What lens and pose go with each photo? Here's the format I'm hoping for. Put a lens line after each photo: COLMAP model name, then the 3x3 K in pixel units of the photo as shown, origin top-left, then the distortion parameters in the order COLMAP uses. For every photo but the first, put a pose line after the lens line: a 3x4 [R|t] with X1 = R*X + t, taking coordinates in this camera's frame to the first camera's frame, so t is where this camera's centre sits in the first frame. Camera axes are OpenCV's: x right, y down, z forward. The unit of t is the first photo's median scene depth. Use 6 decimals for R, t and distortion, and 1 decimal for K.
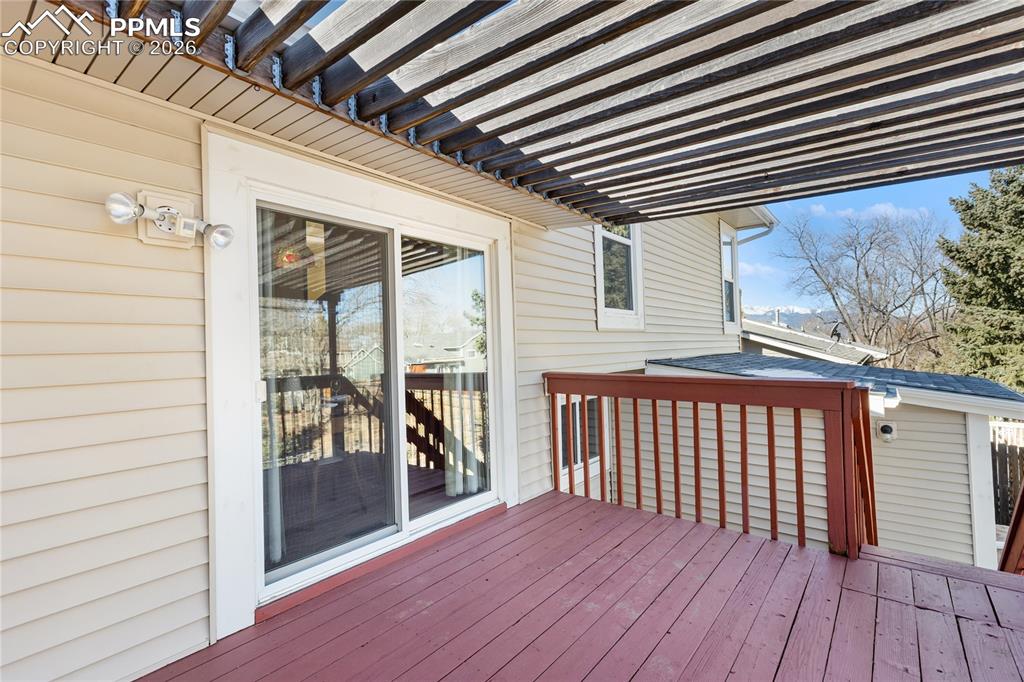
lens RADIAL K [[466.8, 0, 513.5], [0, 466.8, 339.1], [0, 0, 1]] dist [0.003256, 0.000111]
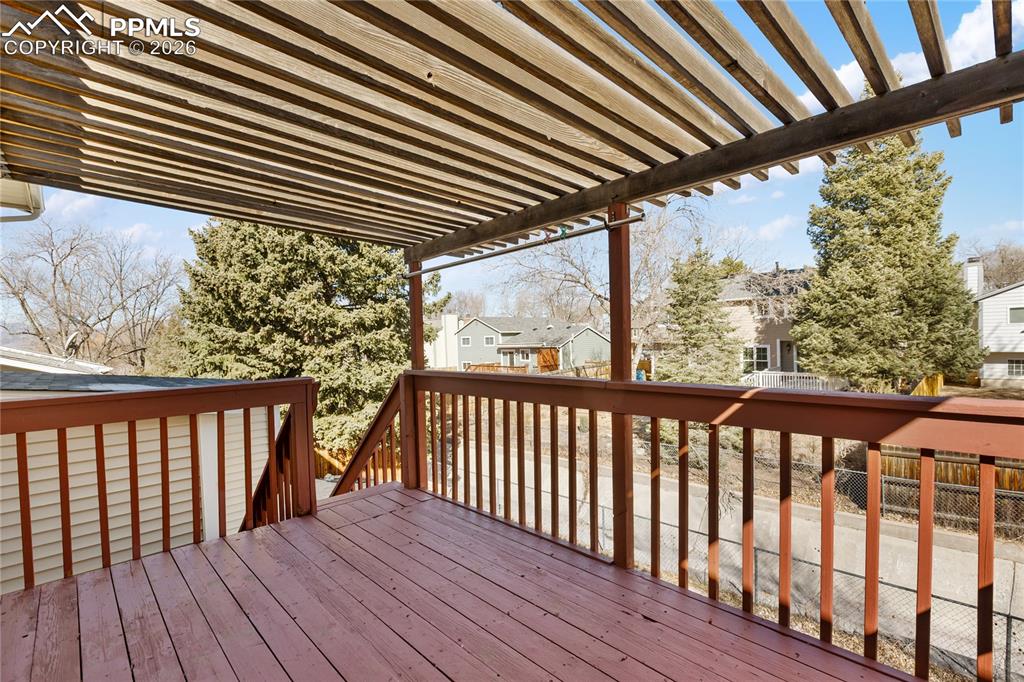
lens RADIAL K [[466.8, 0, 514.3], [0, 466.8, 344.7], [0, 0, 1]] dist [0.003256, 0.000111]
pose [[0.123677, 0.006027, 0.992304, -0.272916], [0.012115, 0.999898, -0.007583, 0.007430], [-0.992249, 0.012960, 0.123591, 0.149886]]
